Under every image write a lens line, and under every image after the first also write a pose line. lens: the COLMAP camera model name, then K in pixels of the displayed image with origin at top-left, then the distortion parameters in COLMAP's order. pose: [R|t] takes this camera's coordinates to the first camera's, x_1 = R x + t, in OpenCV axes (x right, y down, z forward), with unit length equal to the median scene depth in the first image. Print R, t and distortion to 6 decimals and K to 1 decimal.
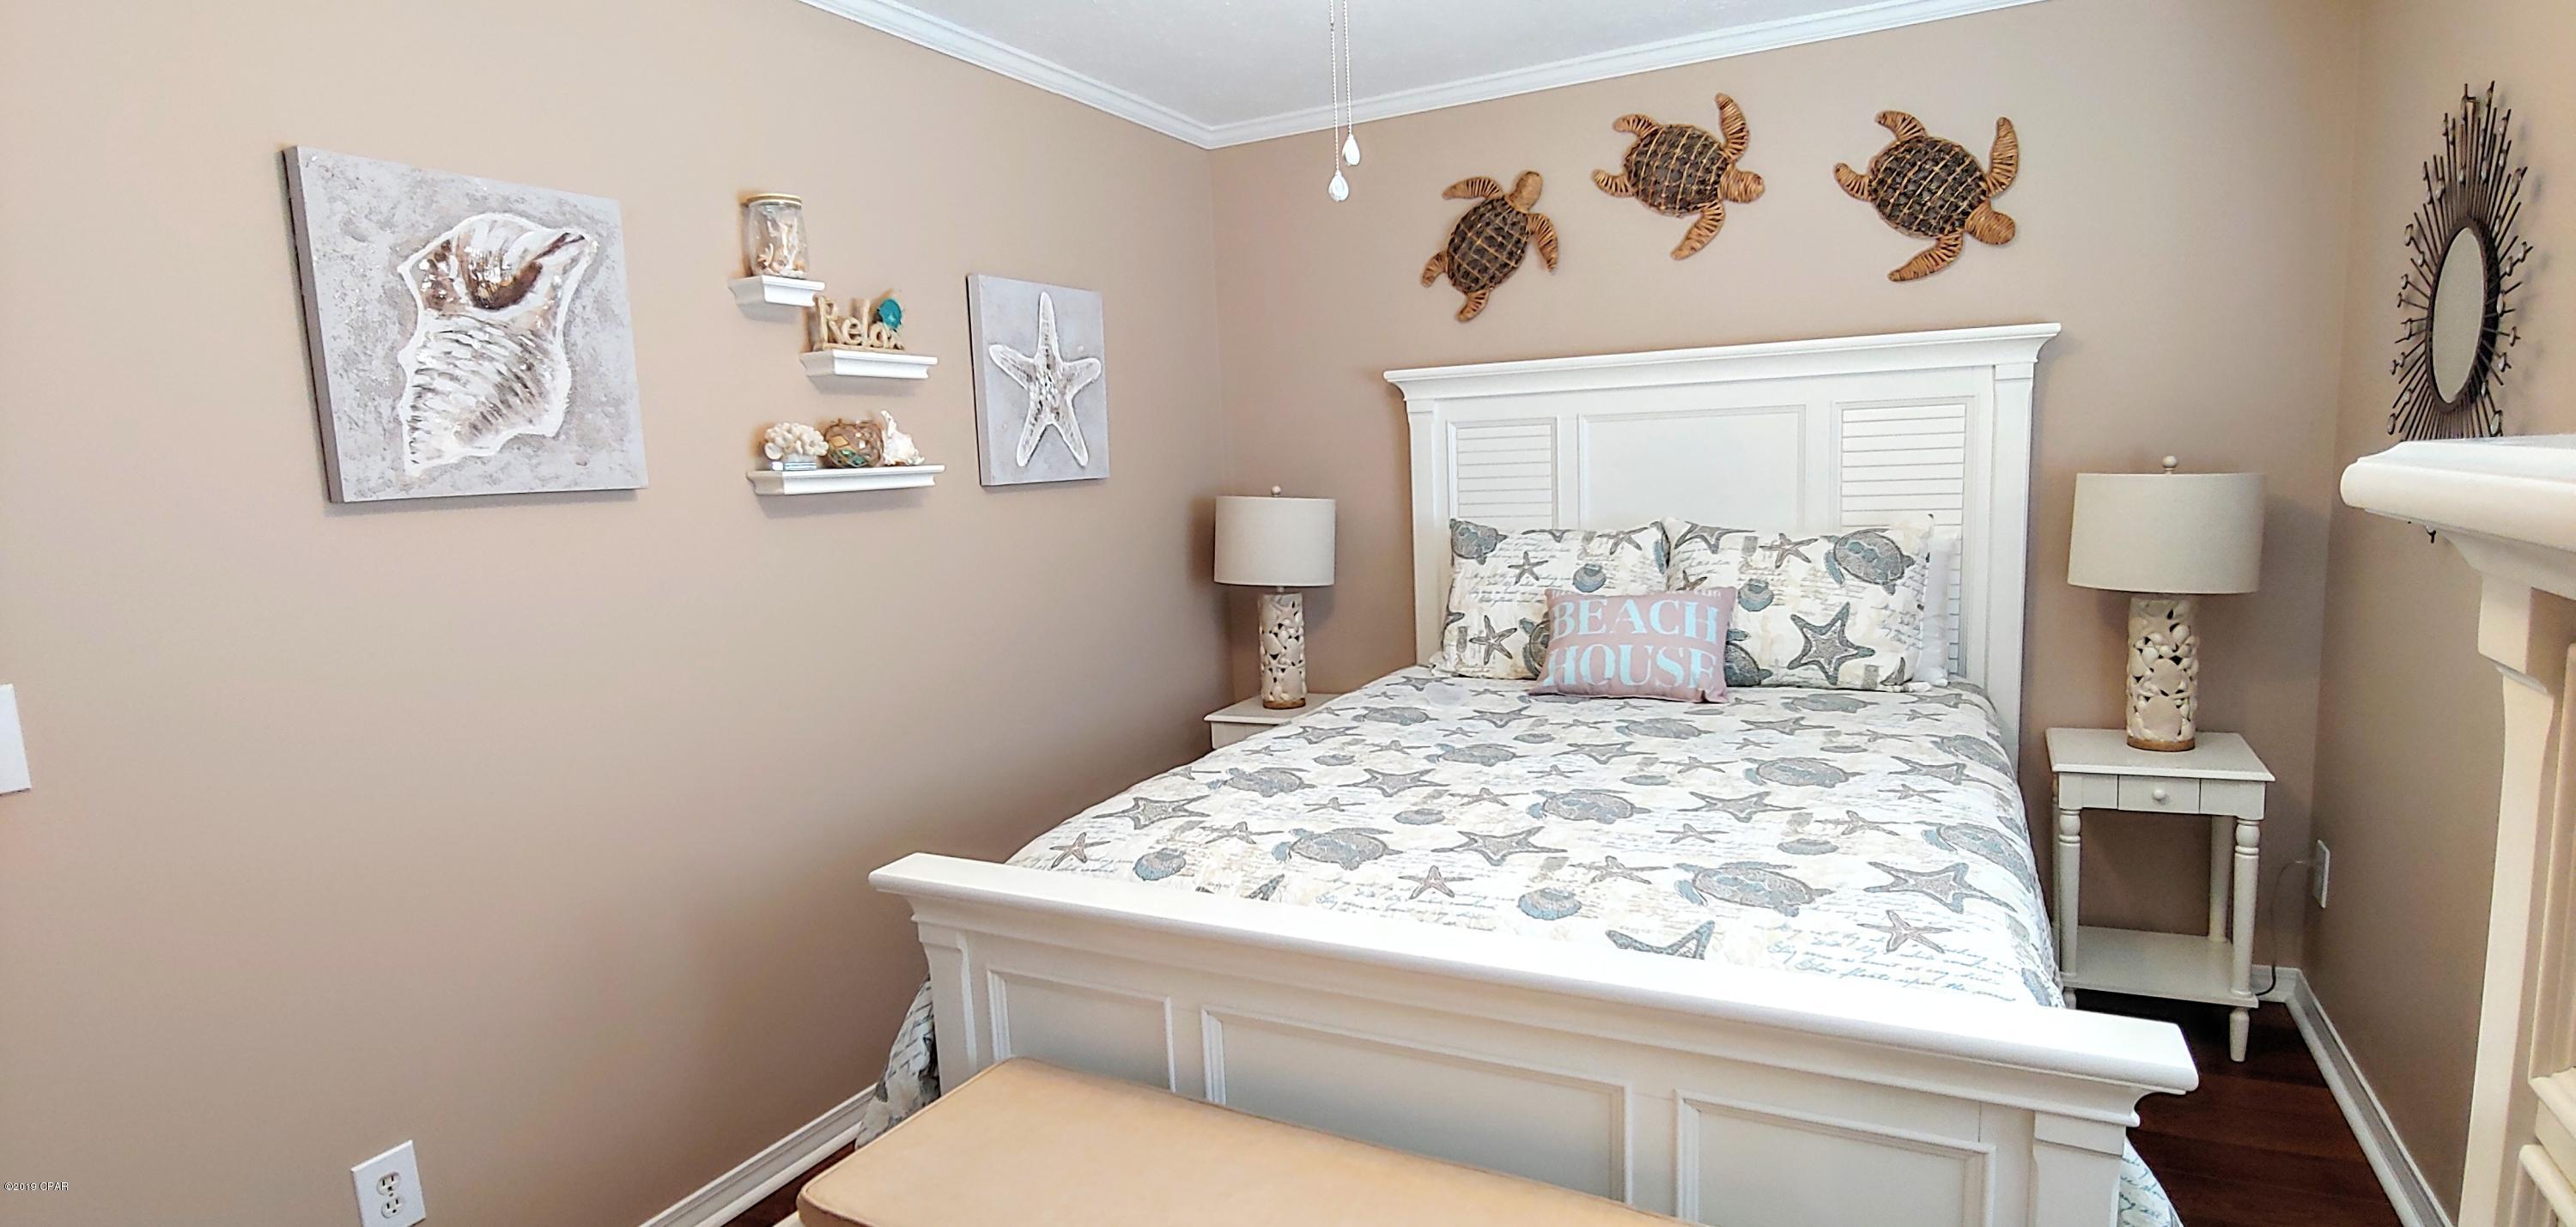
lens RADIAL K [[1295.6, 0, 1280.5], [0, 1295.6, 650.0], [0, 0, 1]] dist [-0.013109, 0.000065]
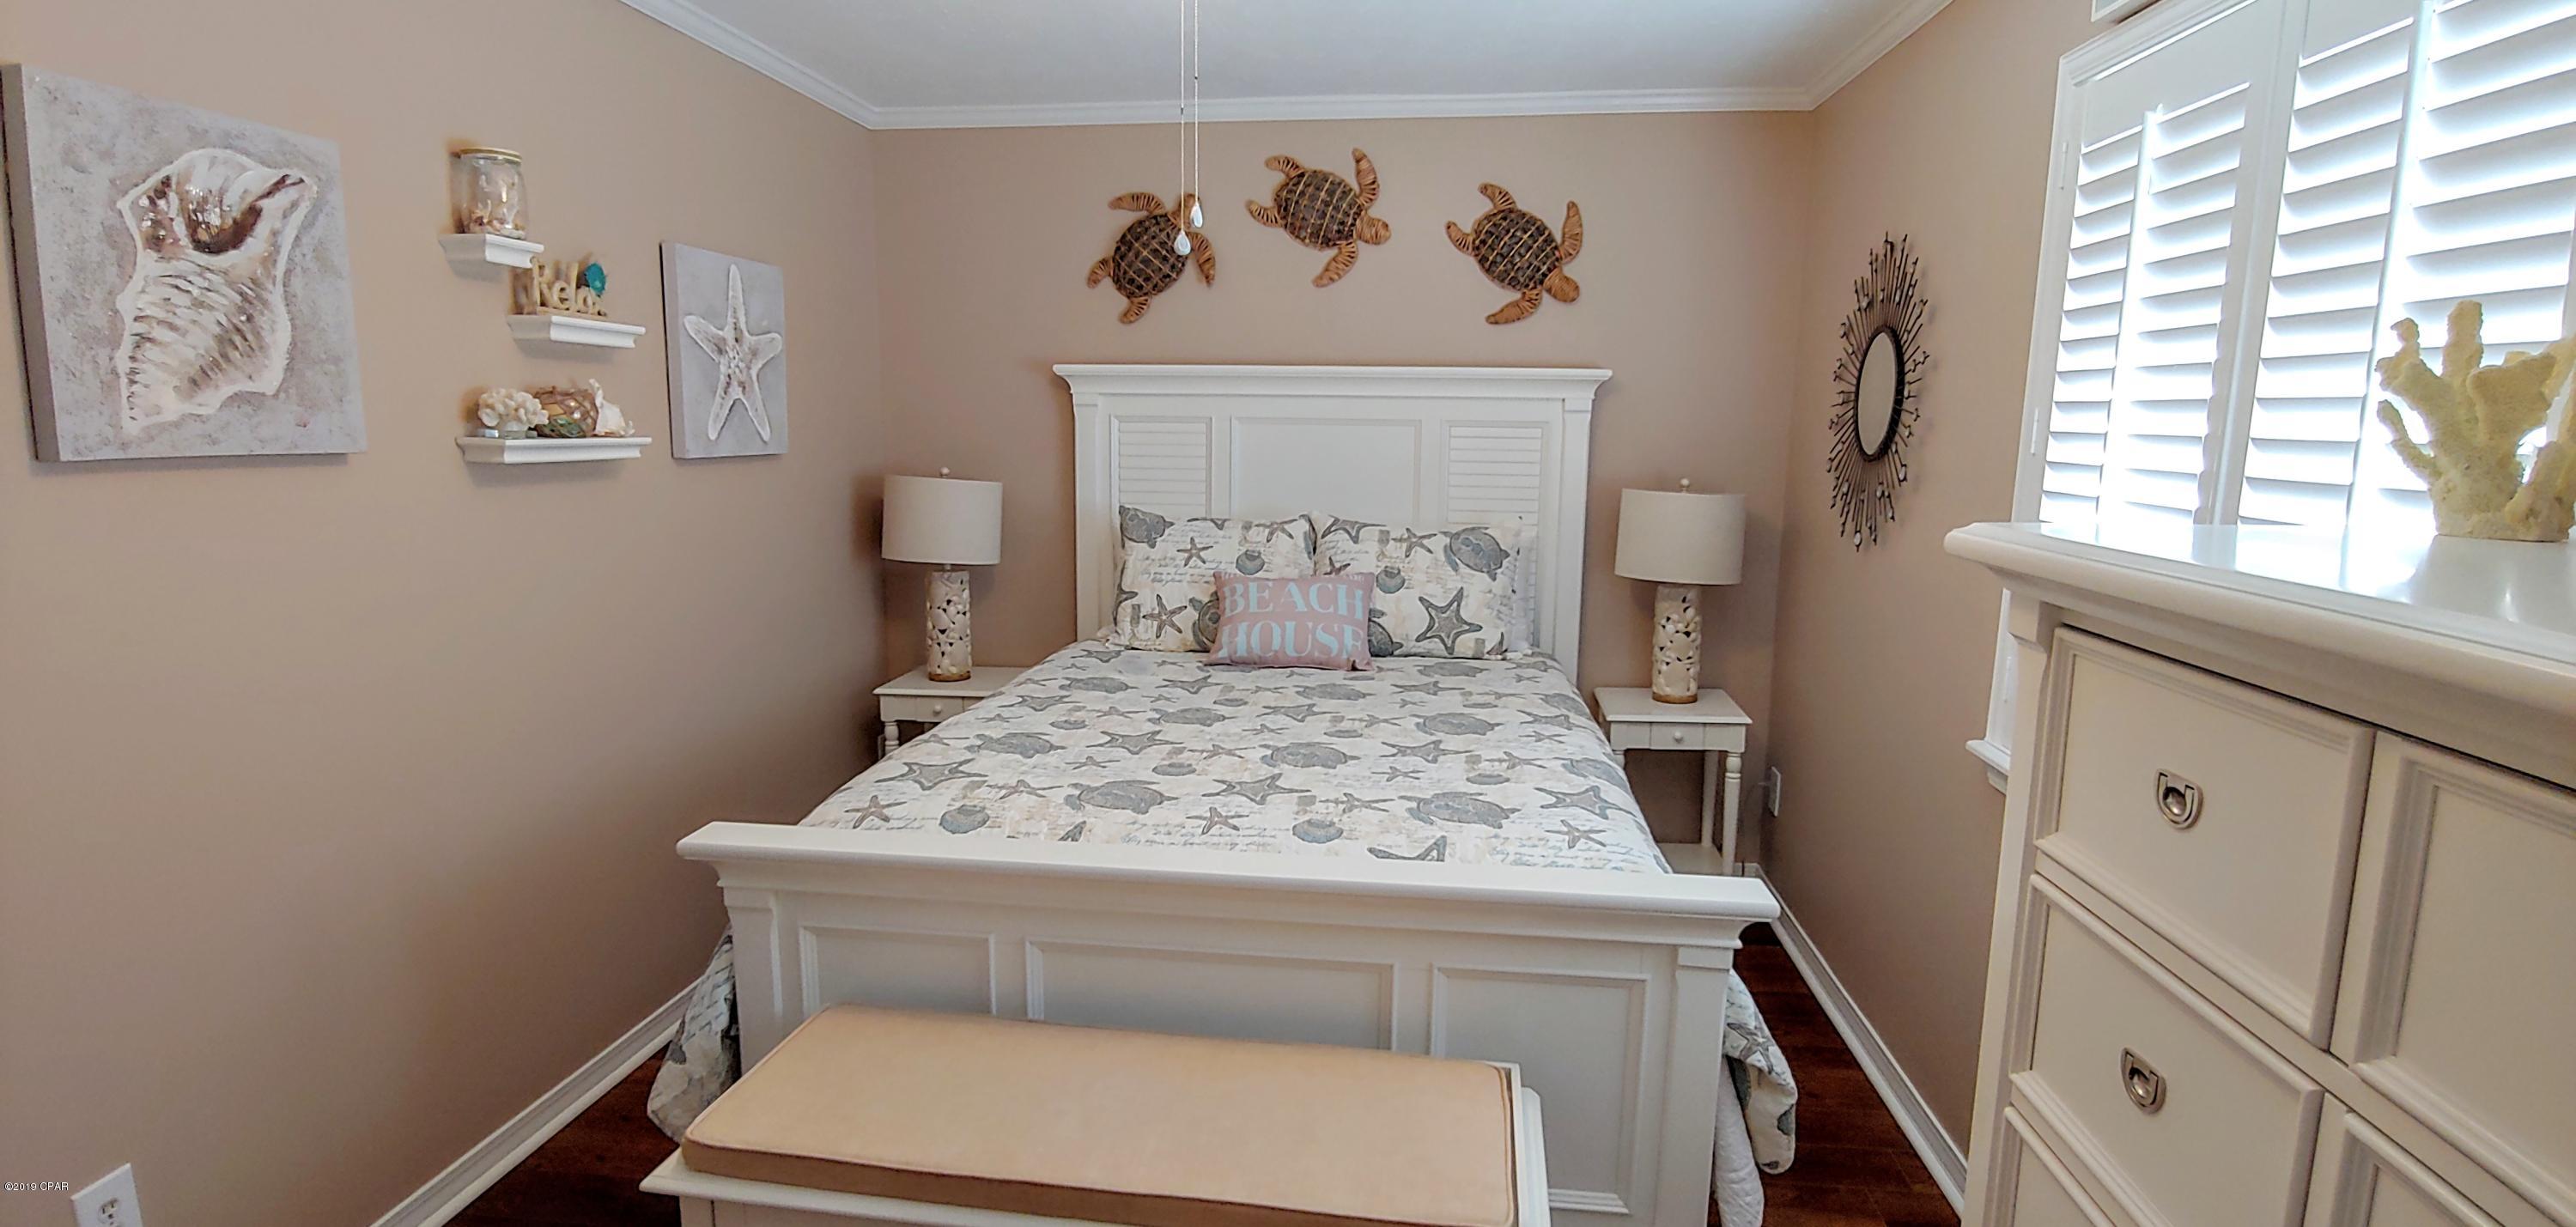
lens RADIAL K [[1295.6, 0, 1274.9], [0, 1295.6, 656.2], [0, 0, 1]] dist [-0.013109, 0.000065]
pose [[0.936323, -0.007137, 0.351067, -0.155532], [-0.001582, 0.999698, 0.024544, -0.001282], [-0.351136, -0.023537, 0.936029, -0.086624]]
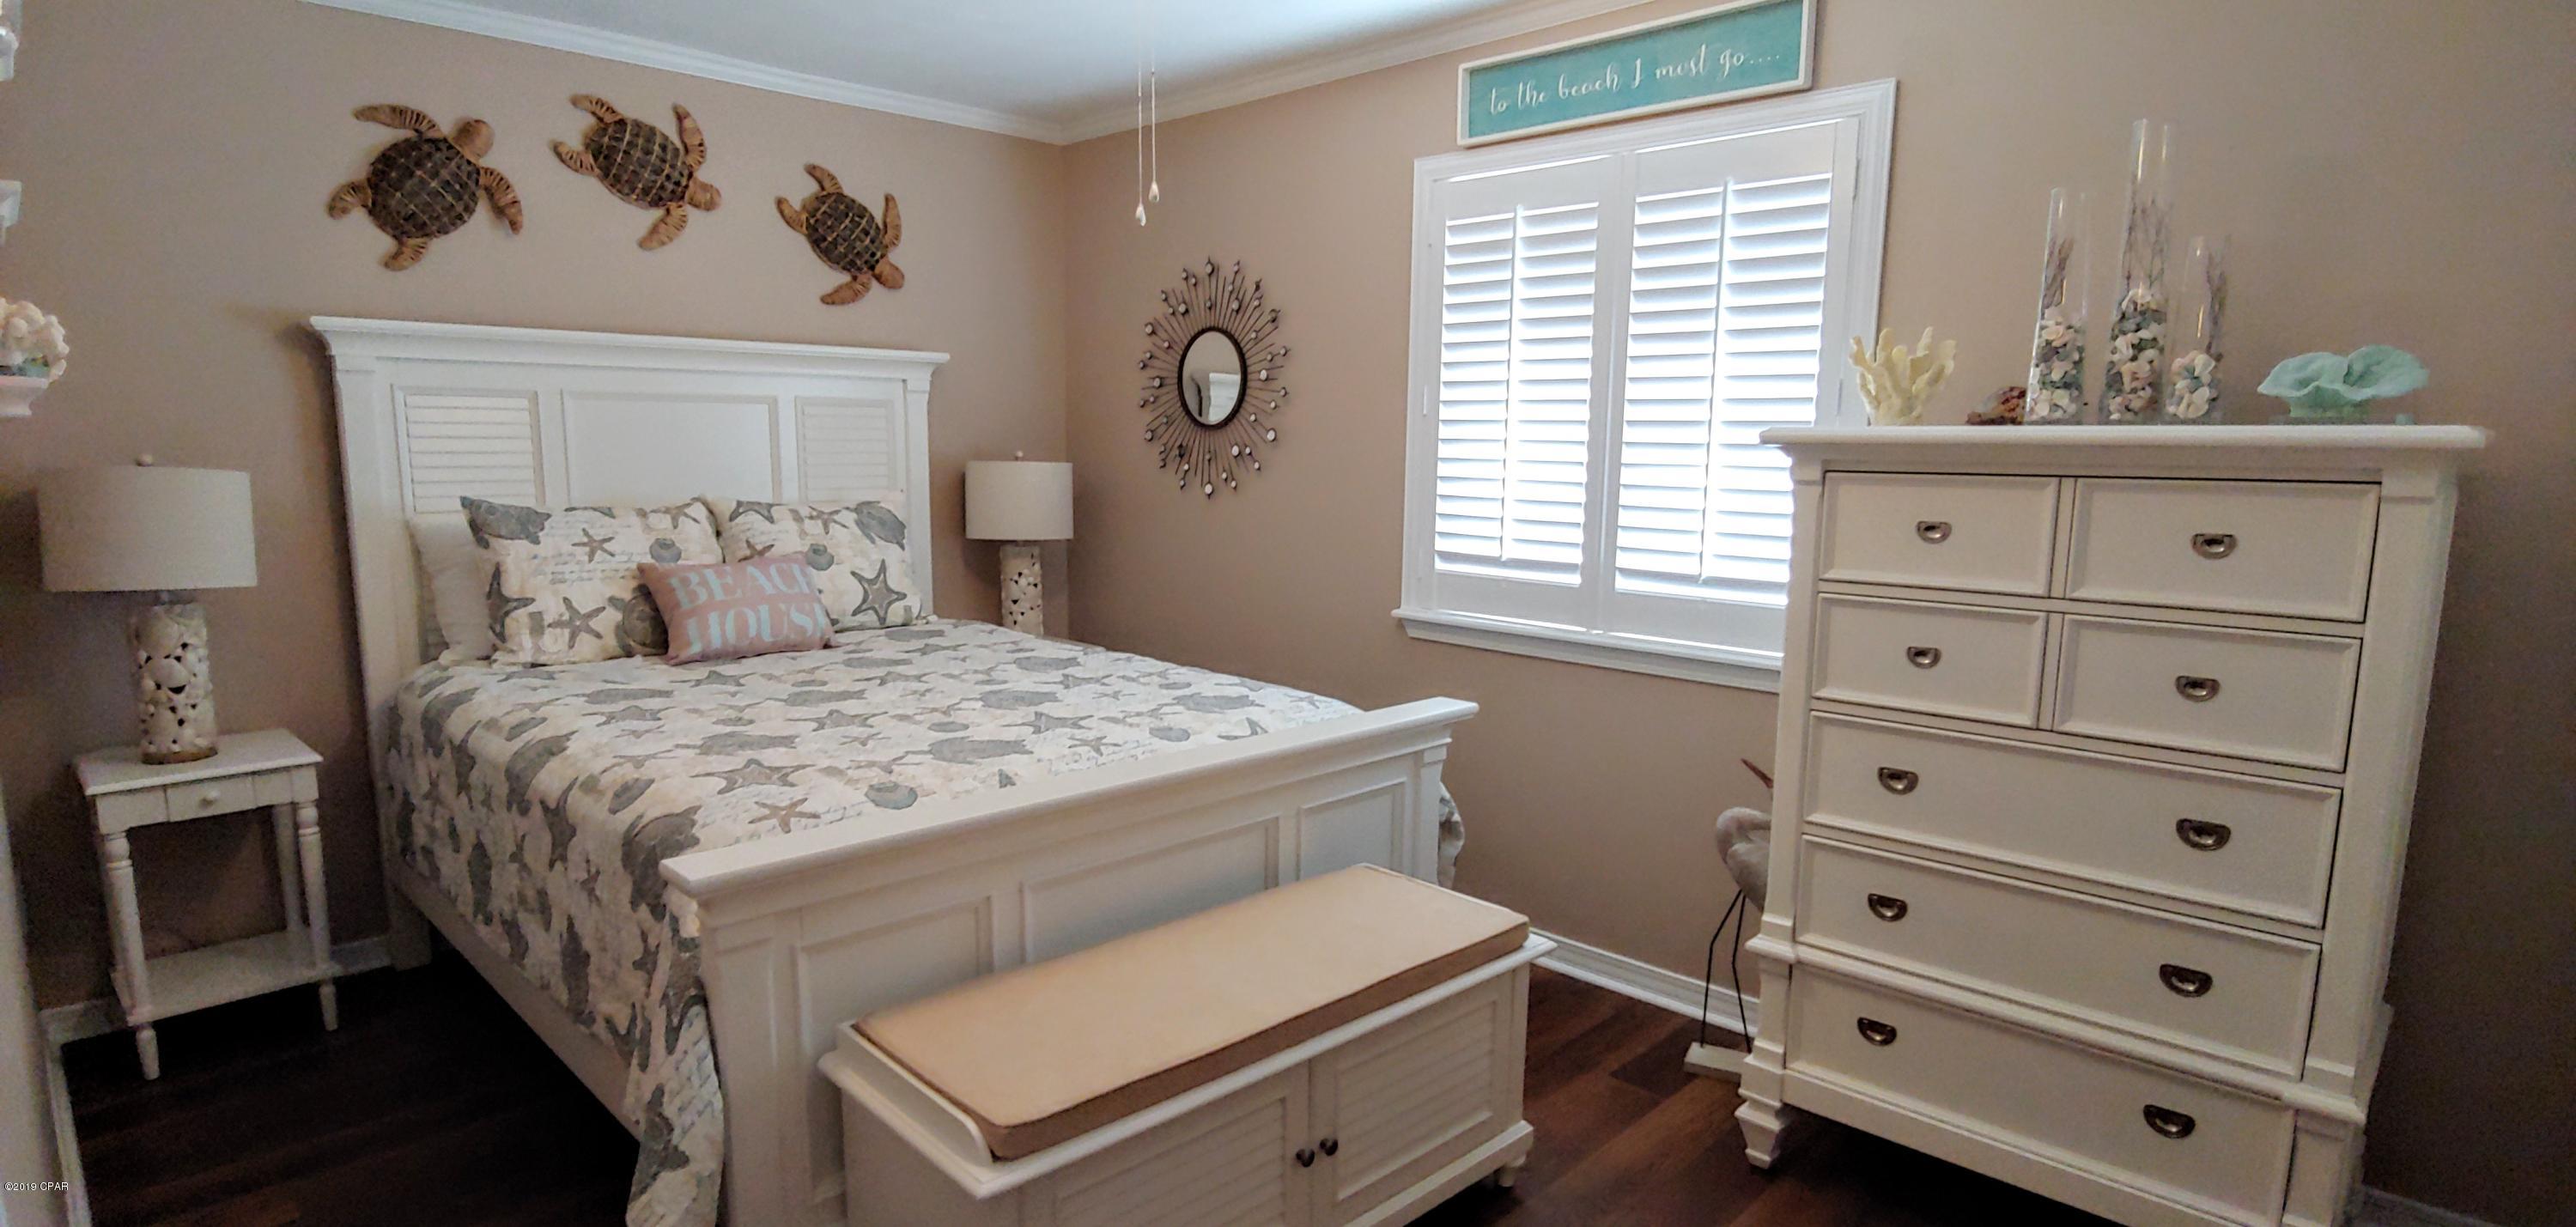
lens RADIAL K [[1295.6, 0, 1273.1], [0, 1295.6, 678.5], [0, 0, 1]] dist [-0.013109, 0.000065]
pose [[0.294900, -0.123761, 0.947479, -0.657029], [0.121324, 0.988401, 0.091344, 0.009702], [-0.947795, 0.088014, 0.306495, 0.256799]]
